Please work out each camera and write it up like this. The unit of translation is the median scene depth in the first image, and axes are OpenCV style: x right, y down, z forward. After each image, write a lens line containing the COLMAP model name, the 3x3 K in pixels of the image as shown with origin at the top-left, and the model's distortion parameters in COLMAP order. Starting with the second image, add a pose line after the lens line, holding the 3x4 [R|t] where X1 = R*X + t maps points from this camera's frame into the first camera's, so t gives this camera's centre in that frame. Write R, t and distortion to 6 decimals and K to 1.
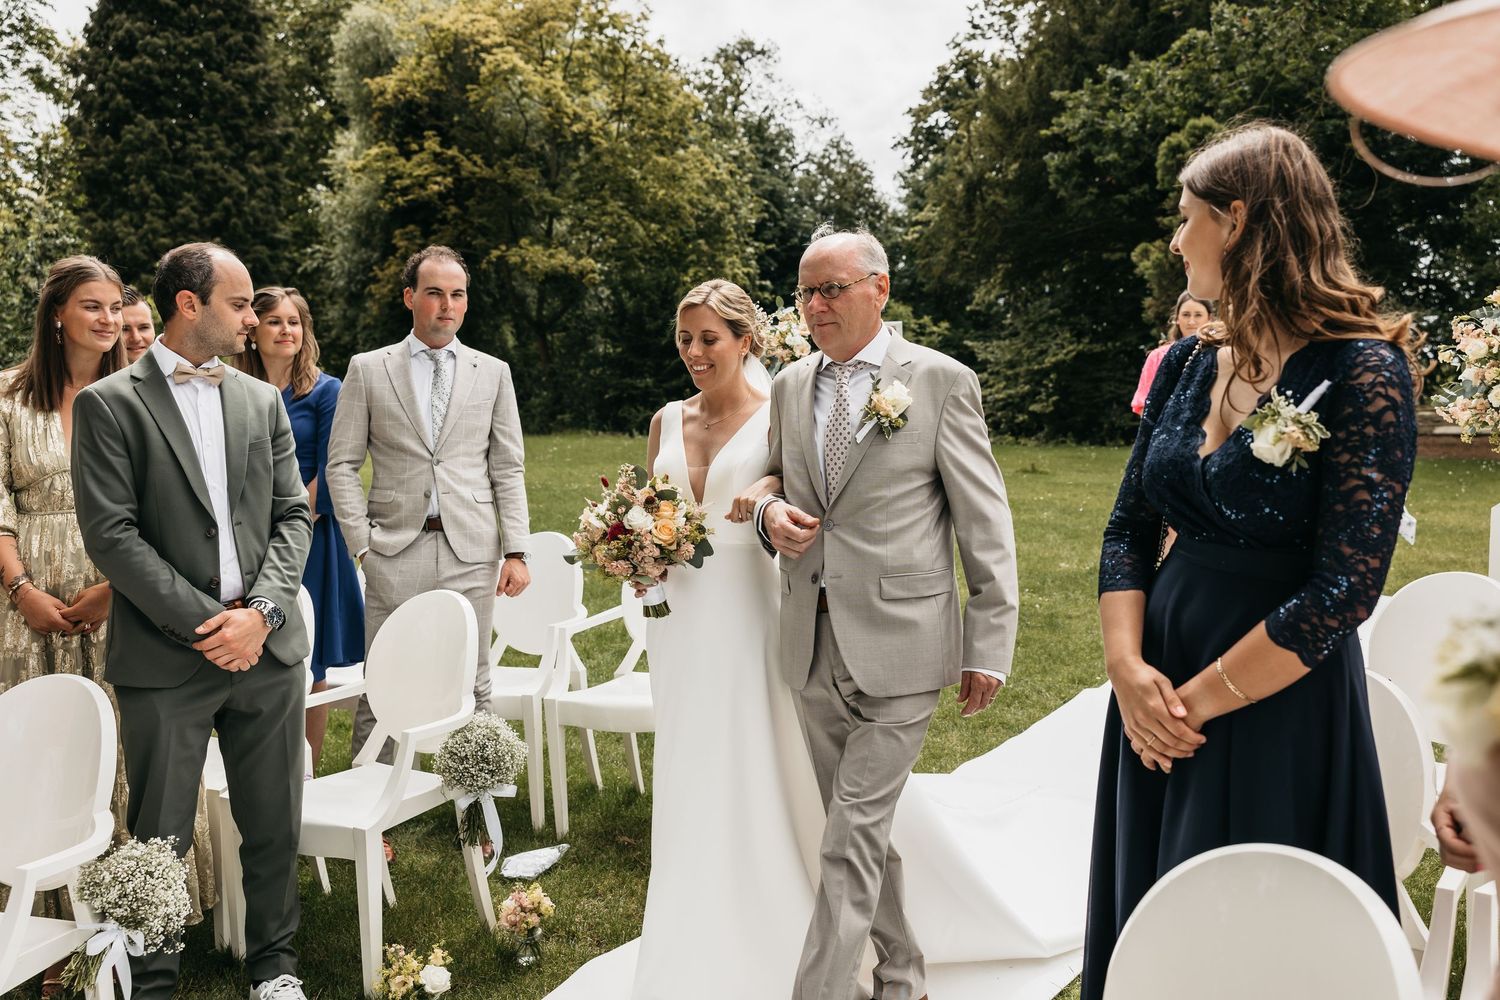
lens RADIAL K [[1505.0, 0, 750.2], [0, 1505.0, 497.8], [0, 0, 1]] dist [0.025447, 0.000000]
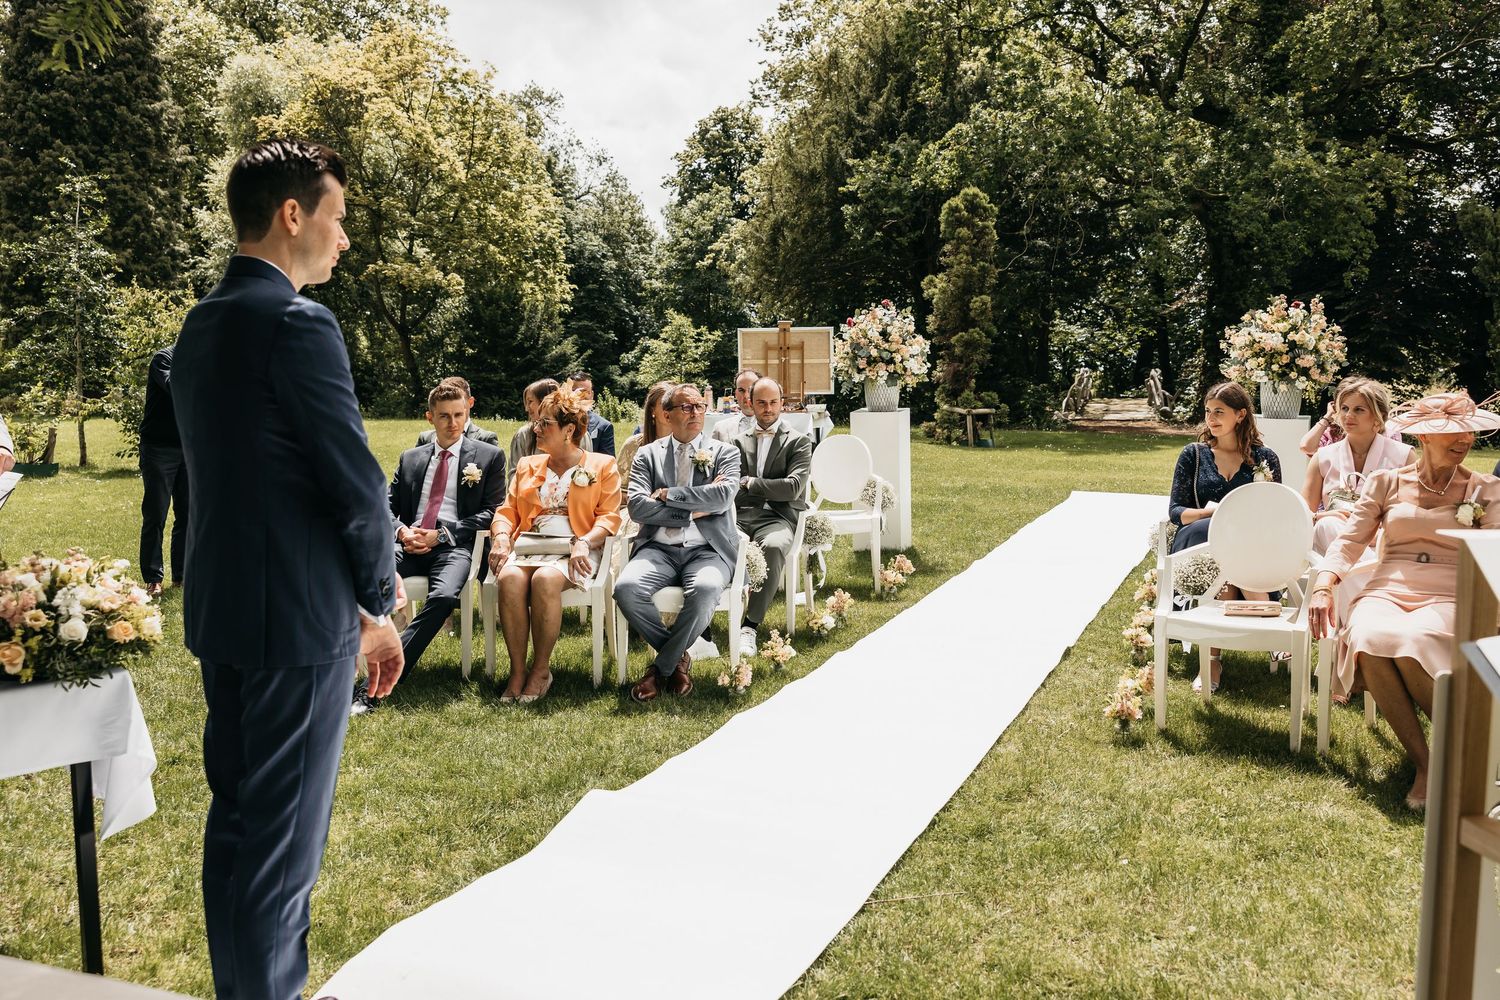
lens RADIAL K [[1330.4, 0, 747.5], [0, 1330.4, 501.7], [0, 0, 1]] dist [-0.009951, 0.031825]
pose [[0.981473, -0.008642, 0.191406, -0.080564], [0.006630, 0.999916, 0.011147, 0.014555], [-0.191486, -0.009672, 0.981448, -0.099836]]
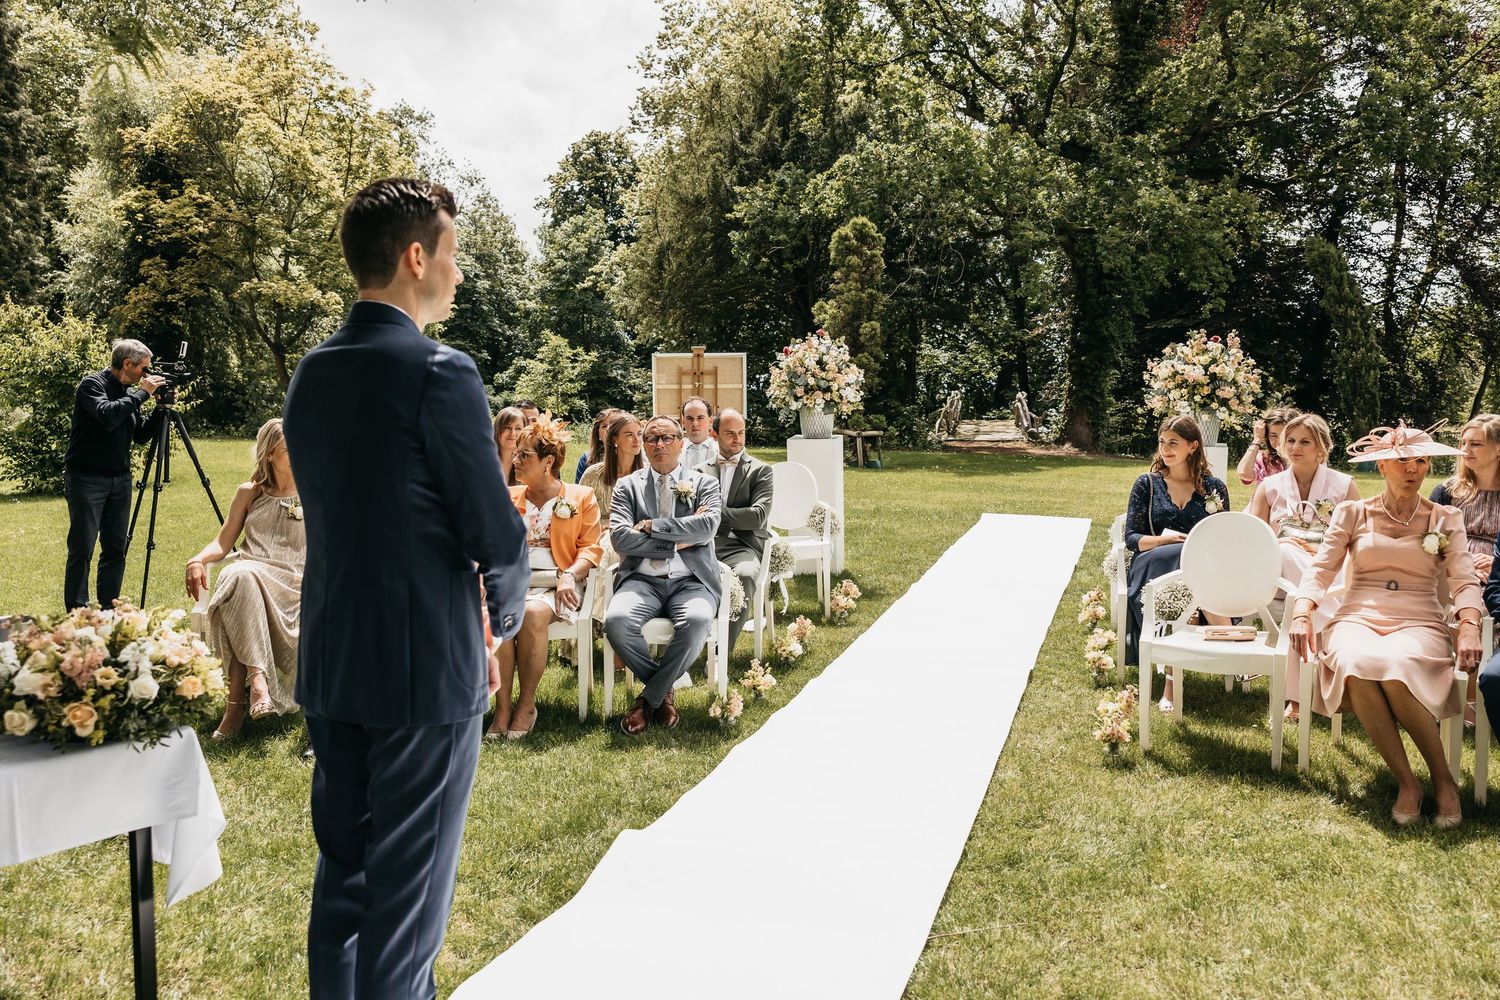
lens RADIAL K [[1307.1, 0, 751.8], [0, 1307.1, 495.4], [0, 0, 1]] dist [0.001611, 0.017481]
pose [[0.954899, -0.009182, 0.296788, -0.097630], [0.011288, 0.999922, -0.005382, 0.012283], [-0.296715, 0.008489, 0.954928, -0.094062]]
